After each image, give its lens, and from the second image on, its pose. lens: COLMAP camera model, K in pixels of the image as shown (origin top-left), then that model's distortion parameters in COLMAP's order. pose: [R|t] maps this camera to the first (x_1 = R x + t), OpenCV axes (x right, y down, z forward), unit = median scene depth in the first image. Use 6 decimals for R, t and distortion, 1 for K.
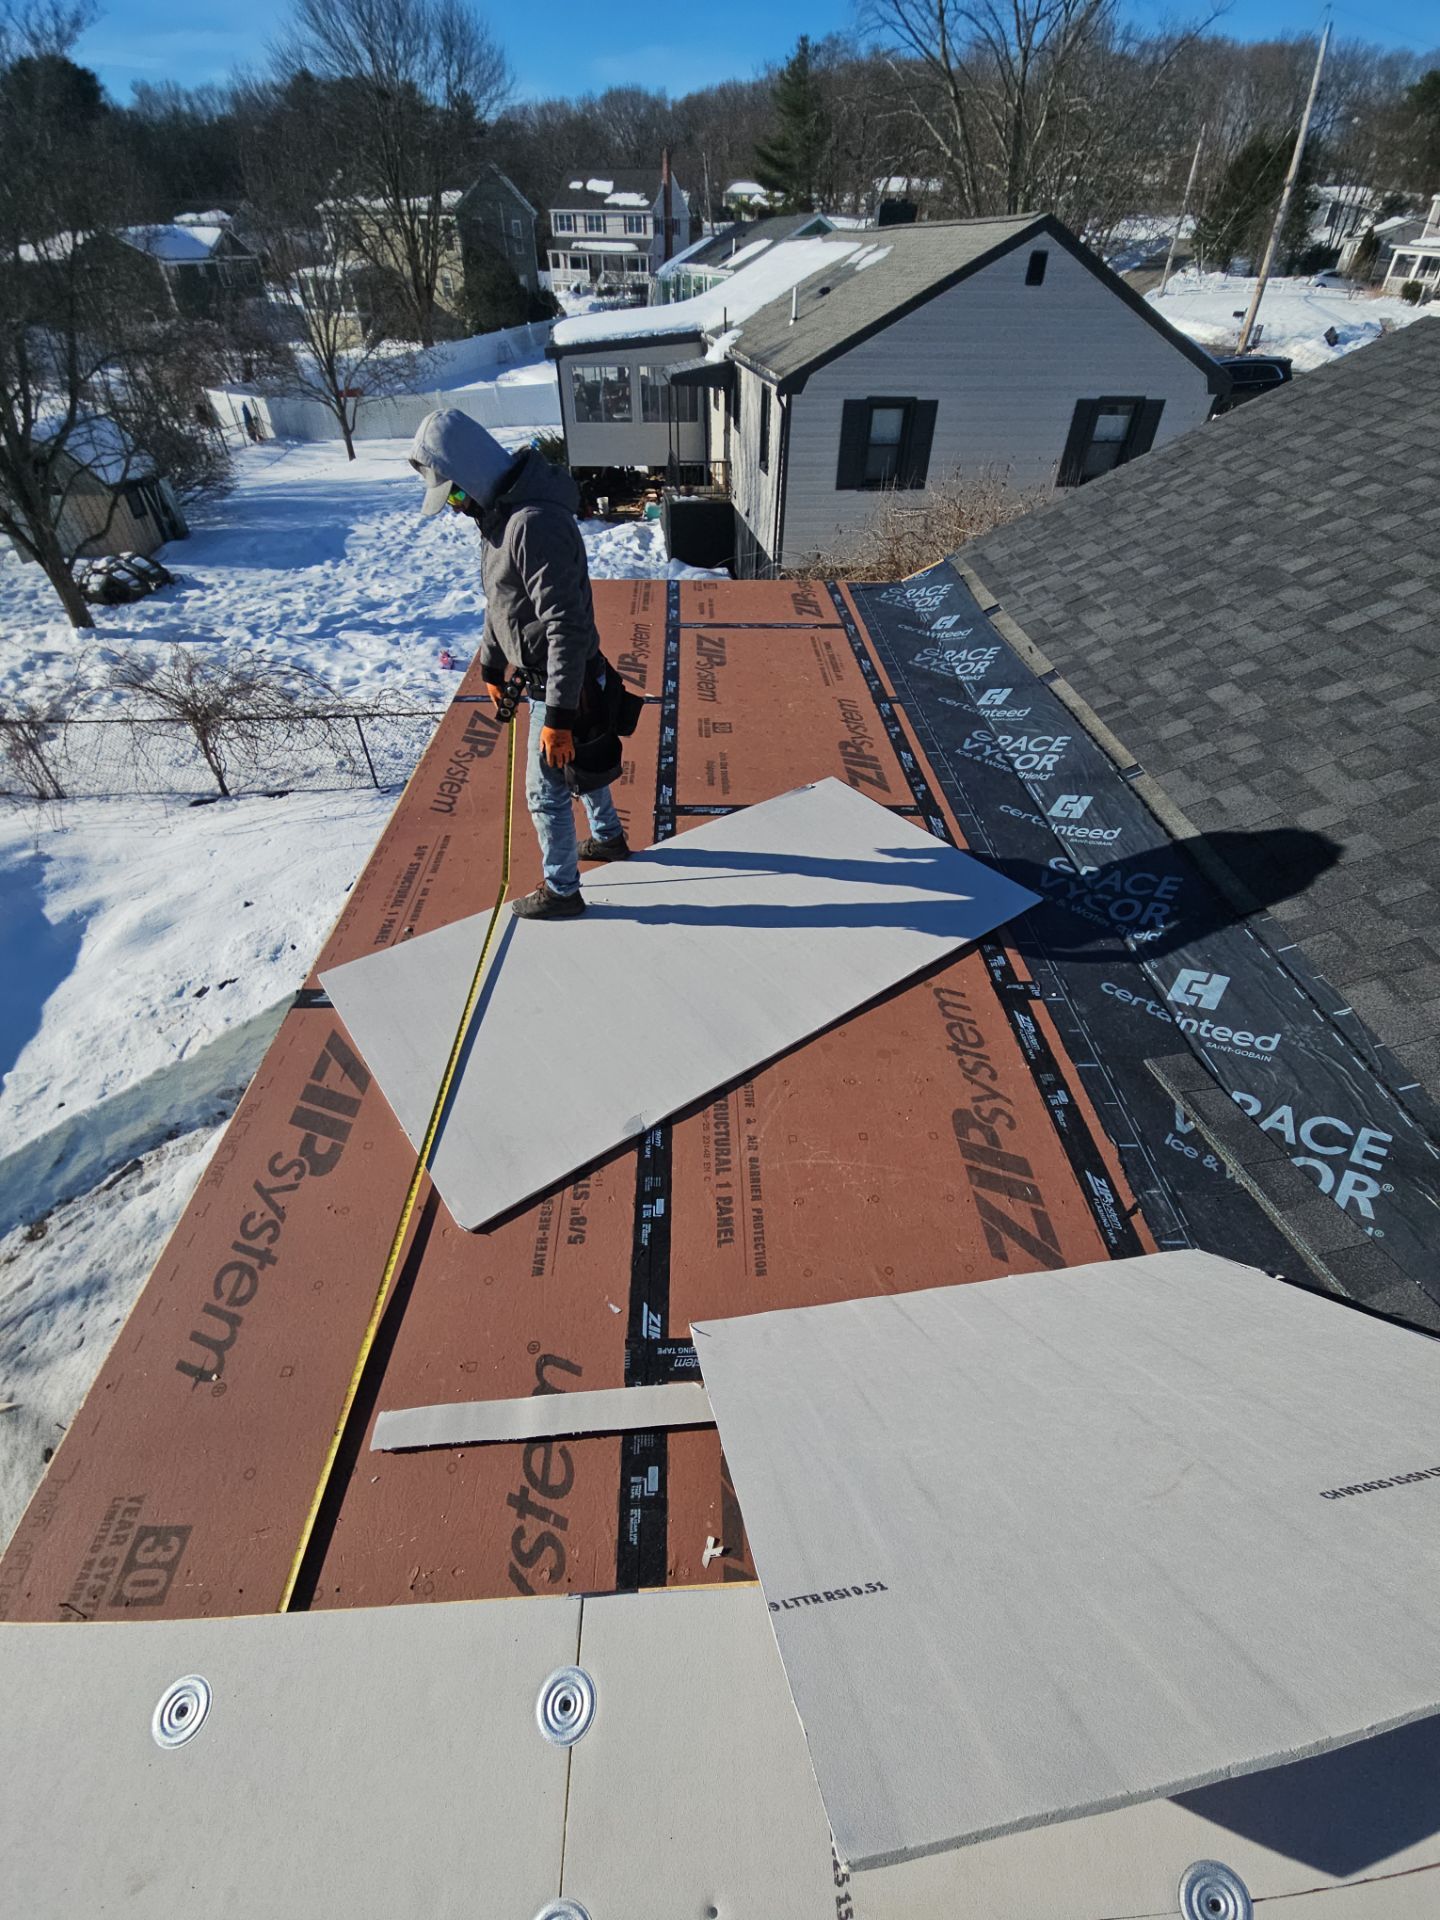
lens RADIAL K [[777.8, 0, 717.8], [0, 777.8, 971.9], [0, 0, 1]] dist [0.010046, -0.009519]
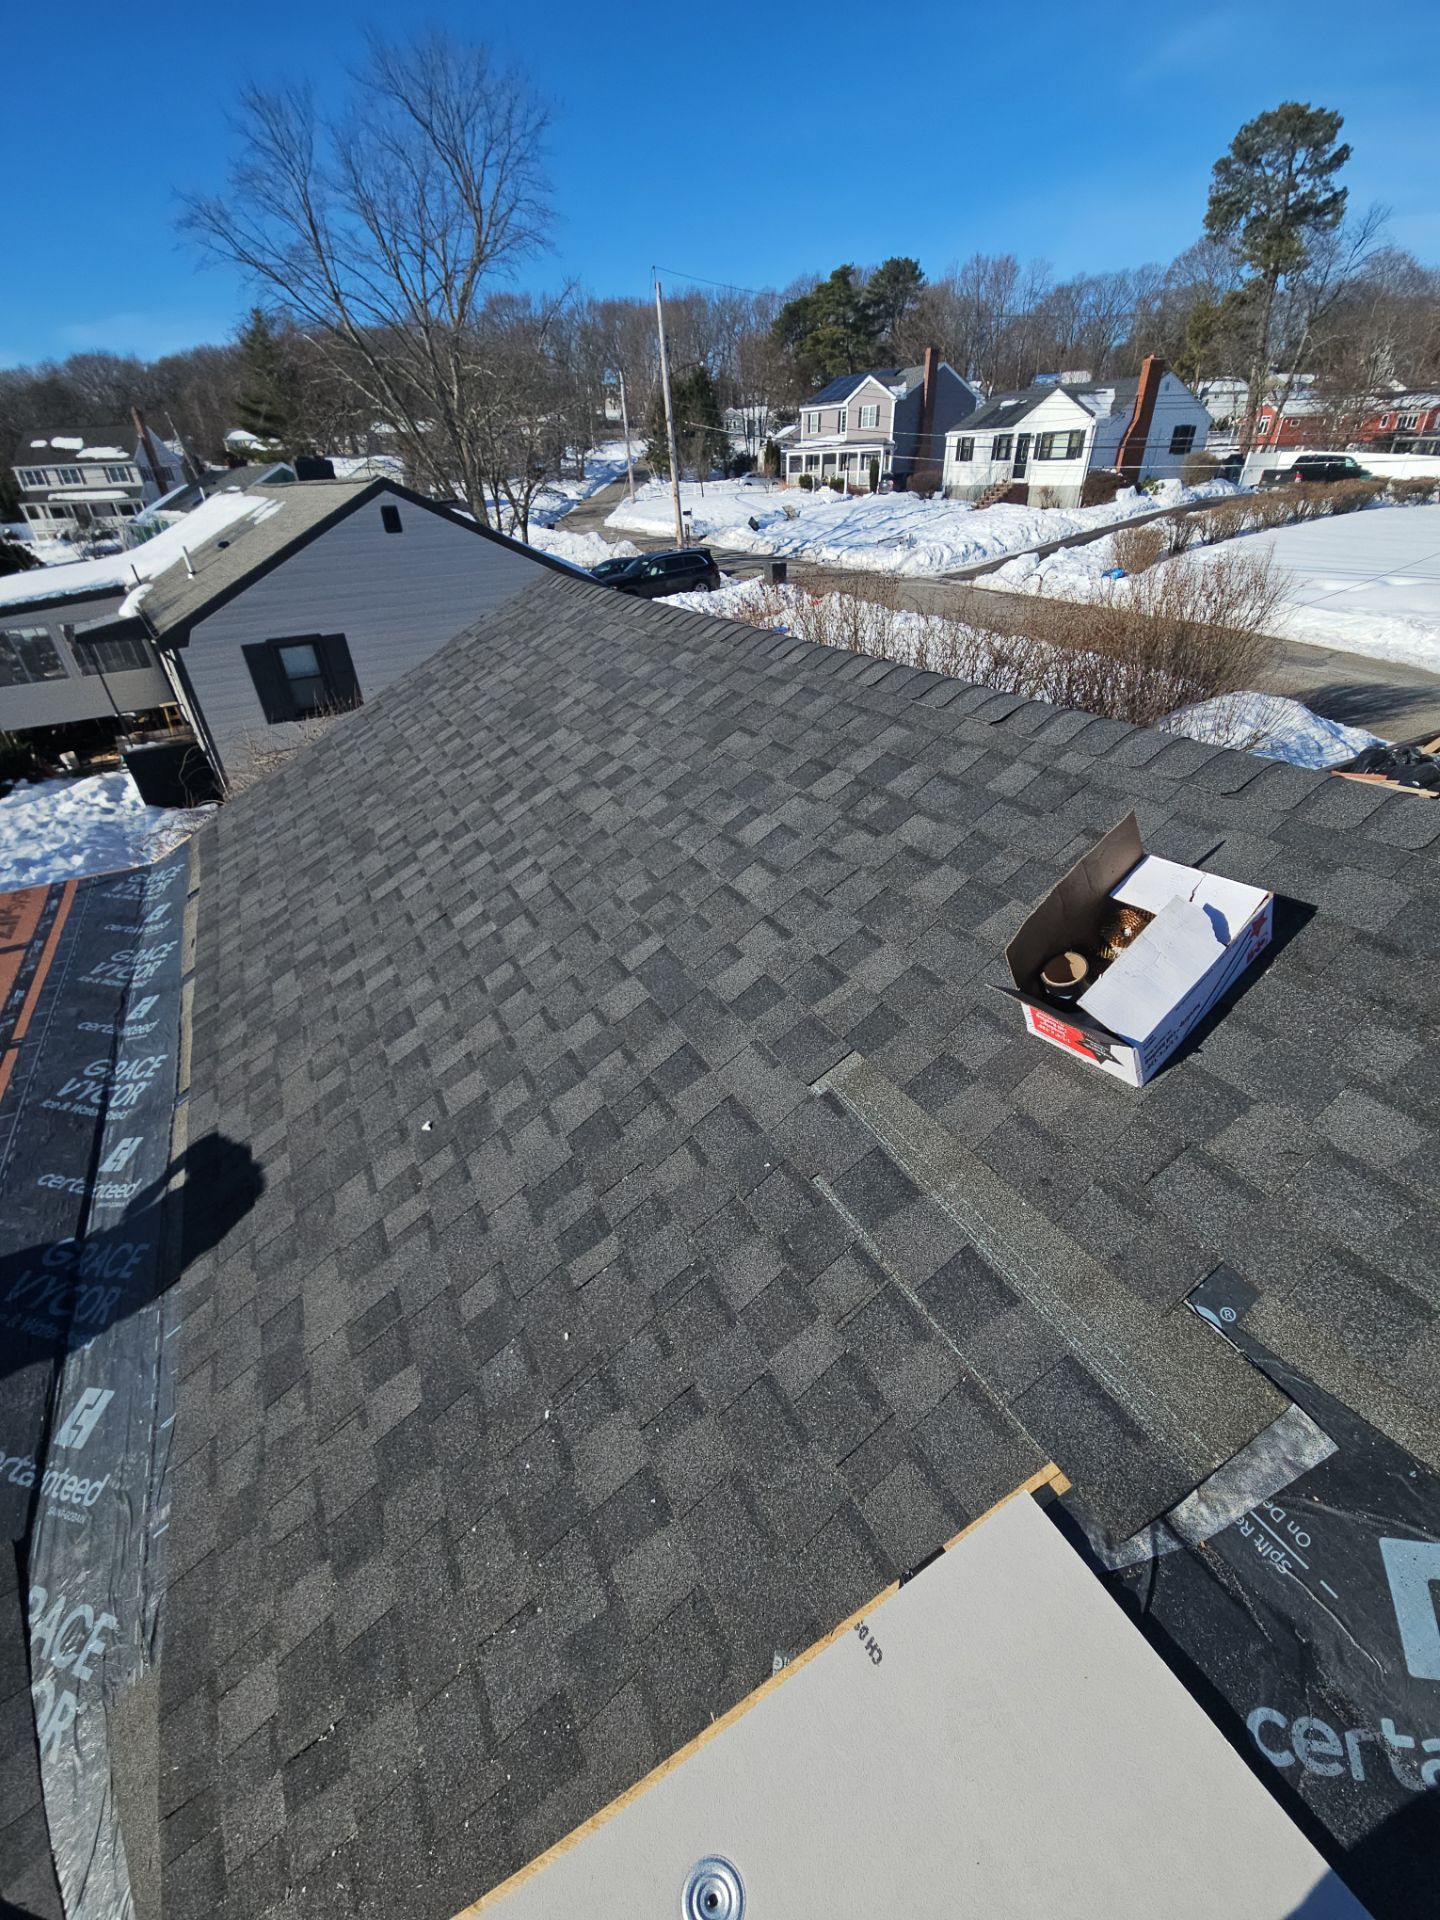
lens RADIAL K [[777.8, 0, 718.4], [0, 777.8, 973.2], [0, 0, 1]] dist [0.010046, -0.009519]
pose [[0.897040, -0.276797, 0.344532, 0.171928], [0.331859, 0.936718, -0.111484, -0.017057], [-0.291871, 0.214341, 0.932132, -0.015176]]
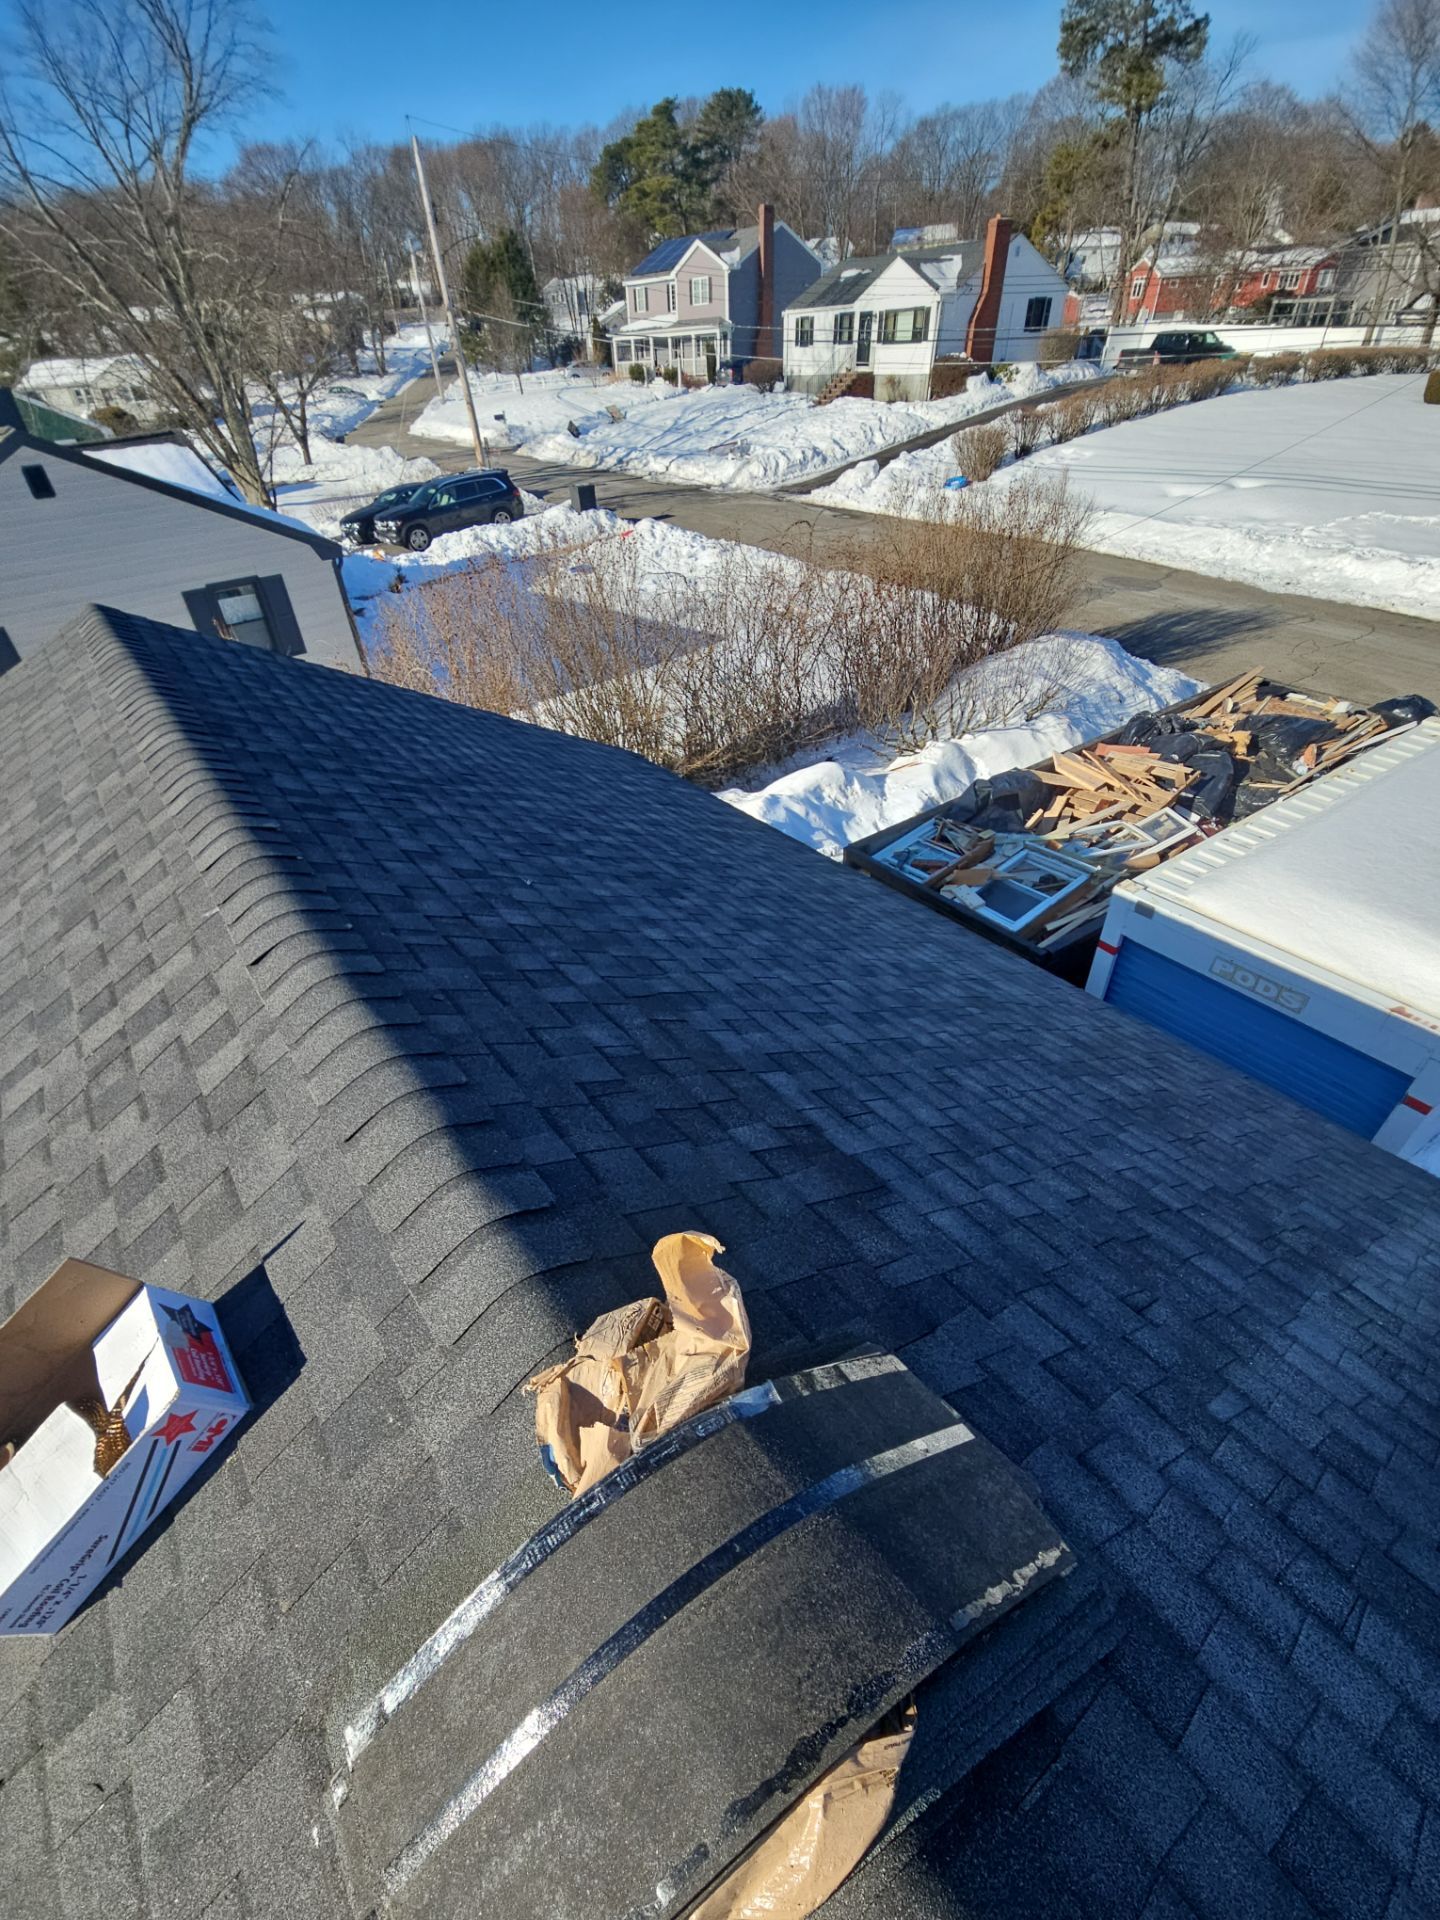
lens RADIAL K [[823.8, 0, 695.3], [0, 823.8, 1015.0], [0, 0, 1]] dist [0.013197, -0.013759]
pose [[0.837020, -0.392908, 0.380816, 0.284205], [0.417282, 0.908552, 0.020231, -0.027264], [-0.353940, 0.141974, 0.924429, -0.041550]]
